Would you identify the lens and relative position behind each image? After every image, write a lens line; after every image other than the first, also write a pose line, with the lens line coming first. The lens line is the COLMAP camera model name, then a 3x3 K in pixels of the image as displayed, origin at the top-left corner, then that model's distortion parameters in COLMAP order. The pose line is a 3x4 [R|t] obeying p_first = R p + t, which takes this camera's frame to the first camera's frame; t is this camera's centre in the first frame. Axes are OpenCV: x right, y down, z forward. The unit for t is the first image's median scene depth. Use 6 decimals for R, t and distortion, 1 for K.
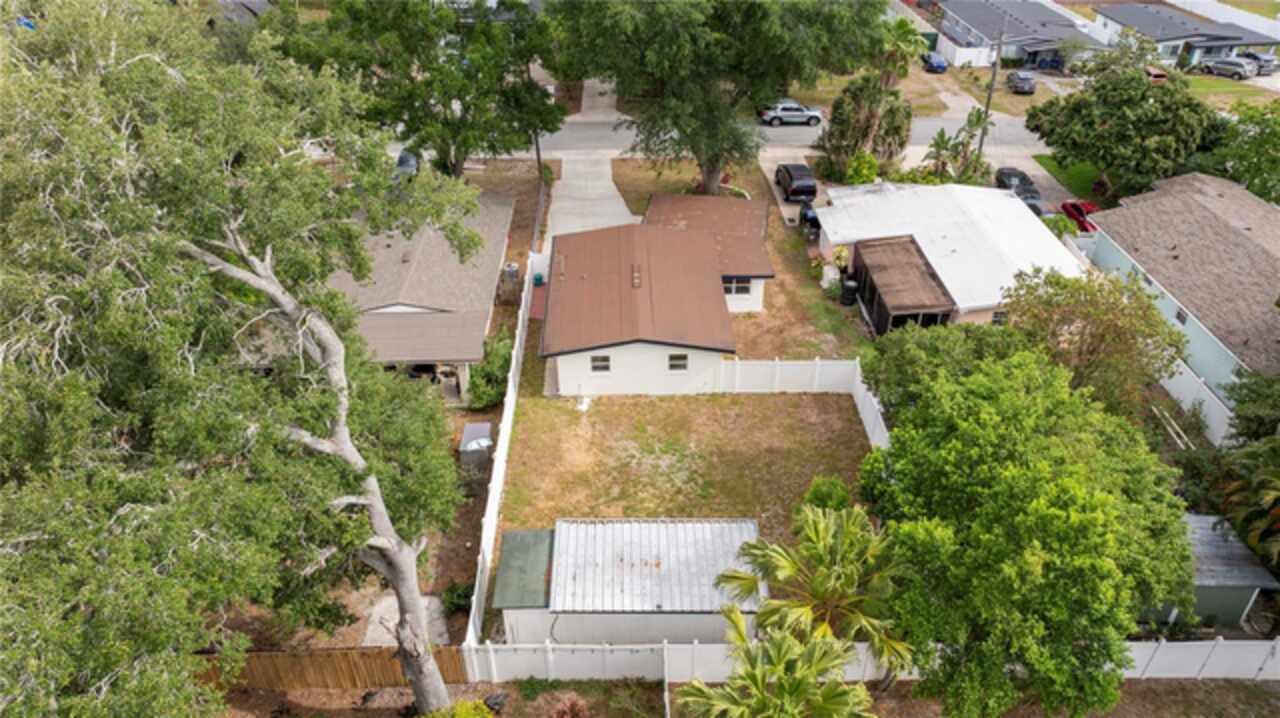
lens RADIAL K [[892.0, 0, 649.8], [0, 892.0, 359.6], [0, 0, 1]] dist [-0.044423, 0.050690]
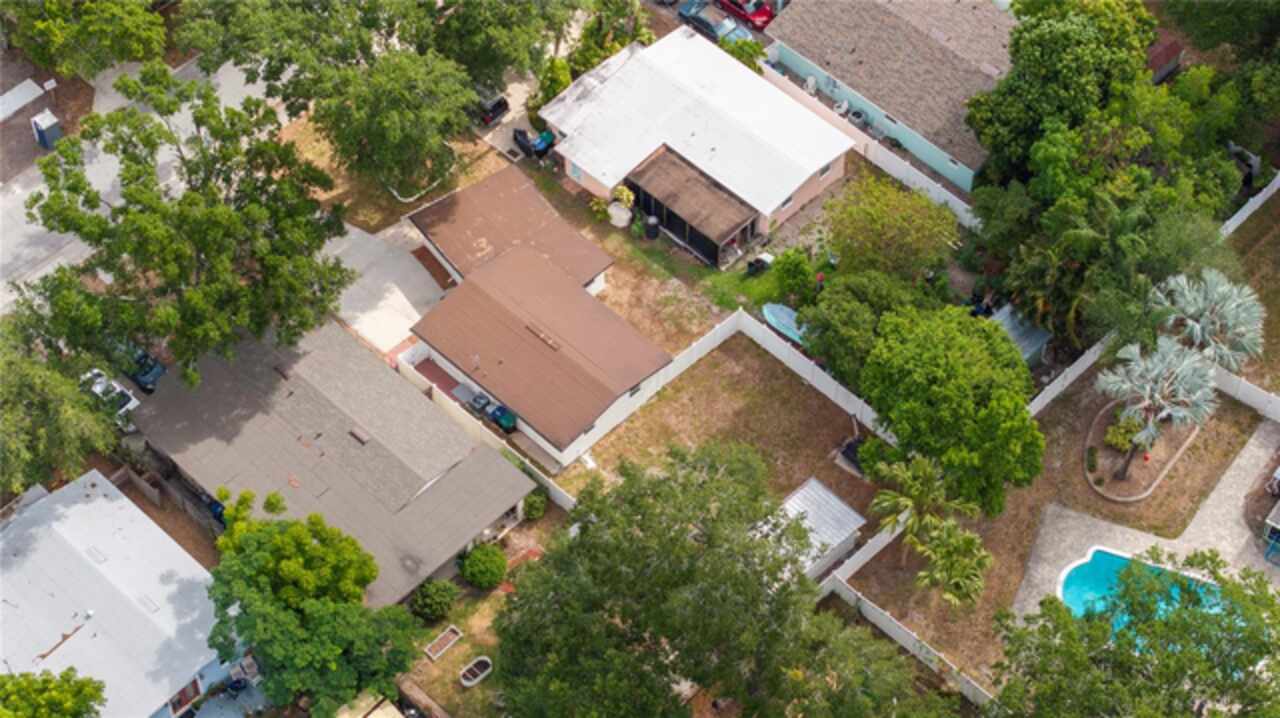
lens RADIAL K [[2613.5, 0, 640.3], [0, 2613.5, 357.6], [0, 0, 1]] dist [-0.093886, 0.000000]
pose [[0.719241, -0.546231, 0.429330, -1.349657], [0.375061, 0.825441, 0.421872, -1.409953], [-0.584826, -0.142402, 0.798561, -1.686314]]
